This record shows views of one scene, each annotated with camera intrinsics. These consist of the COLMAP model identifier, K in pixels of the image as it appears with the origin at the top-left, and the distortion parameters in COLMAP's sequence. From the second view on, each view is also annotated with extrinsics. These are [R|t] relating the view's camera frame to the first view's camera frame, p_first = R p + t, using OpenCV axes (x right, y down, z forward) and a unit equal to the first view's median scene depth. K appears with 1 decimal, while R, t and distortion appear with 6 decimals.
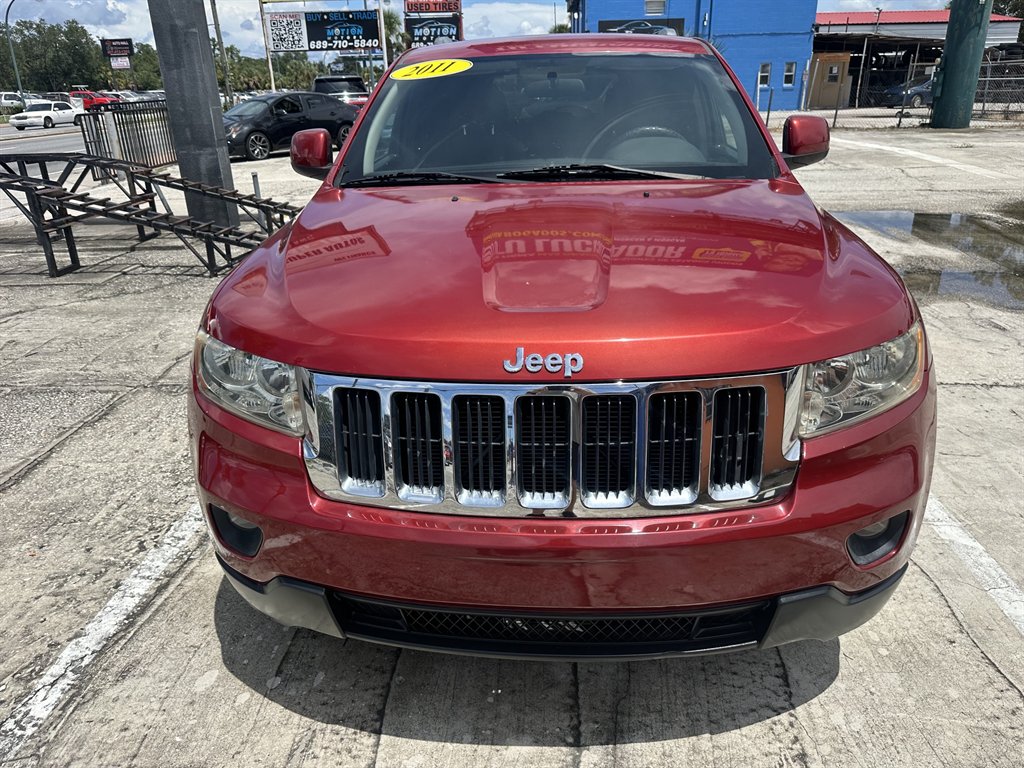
lens RADIAL K [[722.7, 0, 511.0], [0, 722.7, 373.9], [0, 0, 1]] dist [0.020505, -0.026919]
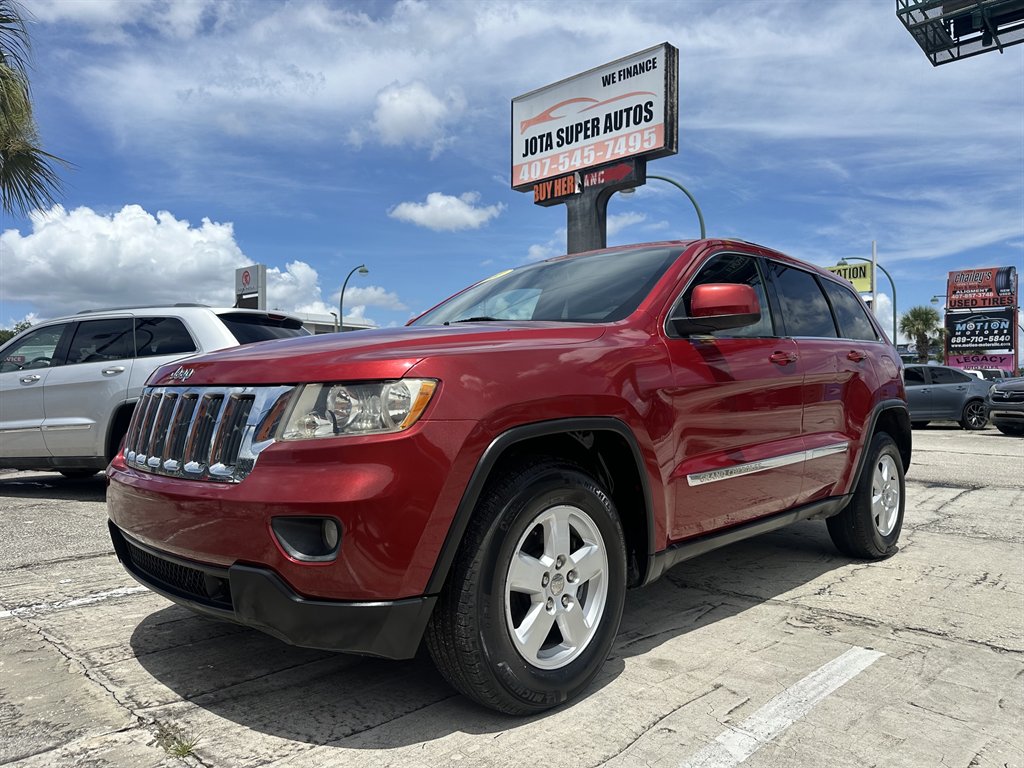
lens RADIAL K [[722.7, 0, 512.7], [0, 722.7, 390.9], [0, 0, 1]] dist [0.020505, -0.026919]
pose [[0.759158, 0.029872, -0.650221, 0.946689], [-0.261529, 0.928765, -0.262676, 0.143218], [0.596055, 0.369464, 0.712891, 0.175615]]
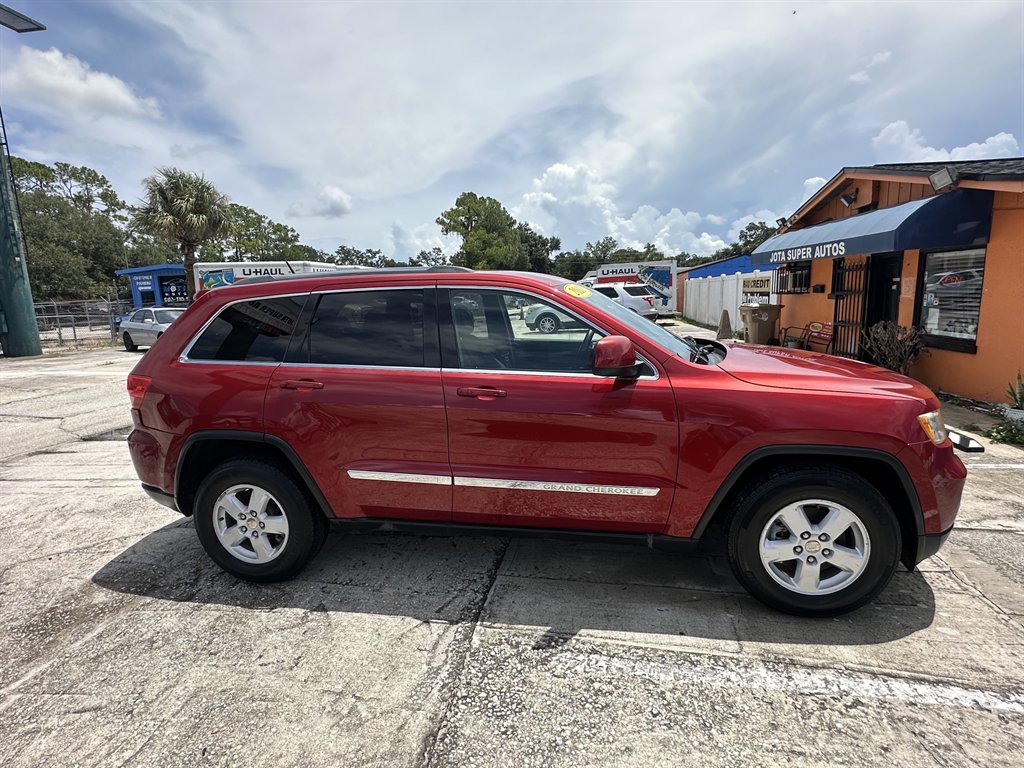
lens RADIAL K [[524.5, 0, 507.3], [0, 524.5, 389.0], [0, 0, 1]] dist [-0.003614, 0.001157]
pose [[0.112428, -0.157836, 0.981044, -1.309052], [0.397730, 0.911912, 0.101134, -0.481474], [-0.910588, 0.378821, 0.165301, 1.226684]]
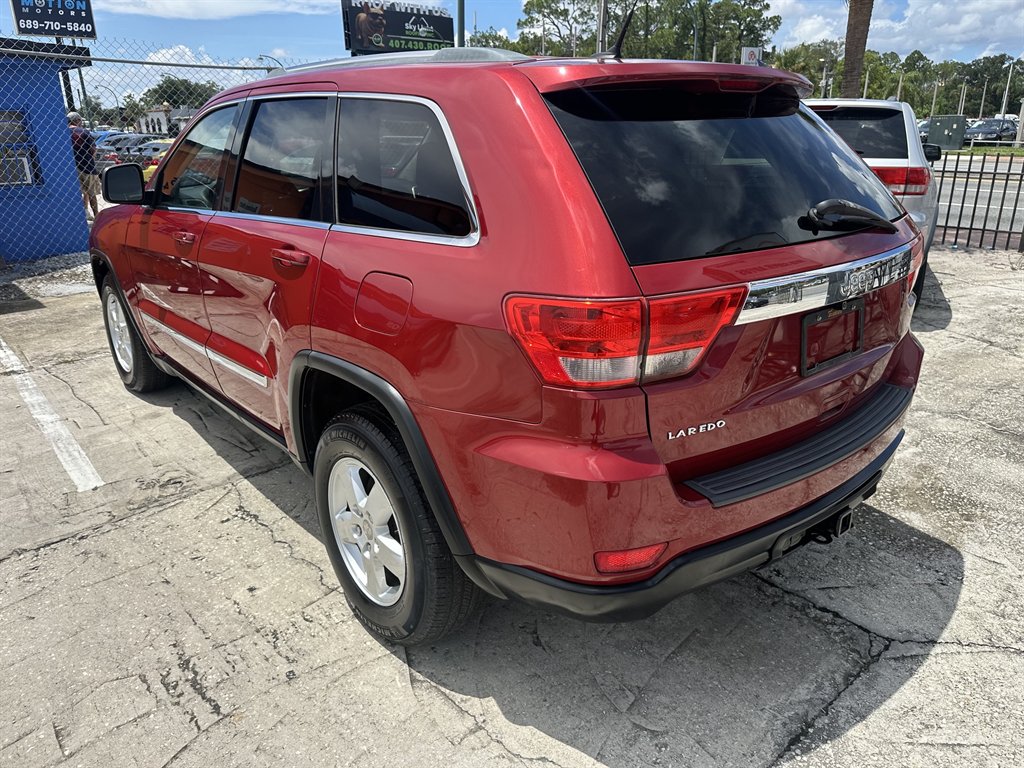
lens RADIAL K [[722.7, 0, 514.1], [0, 722.7, 377.0], [0, 0, 1]] dist [0.020505, -0.026919]
pose [[-0.716415, 0.260003, -0.647417, 0.910237], [-0.232695, 0.785780, 0.573064, -1.029590], [0.657726, 0.561202, -0.502443, 2.496167]]
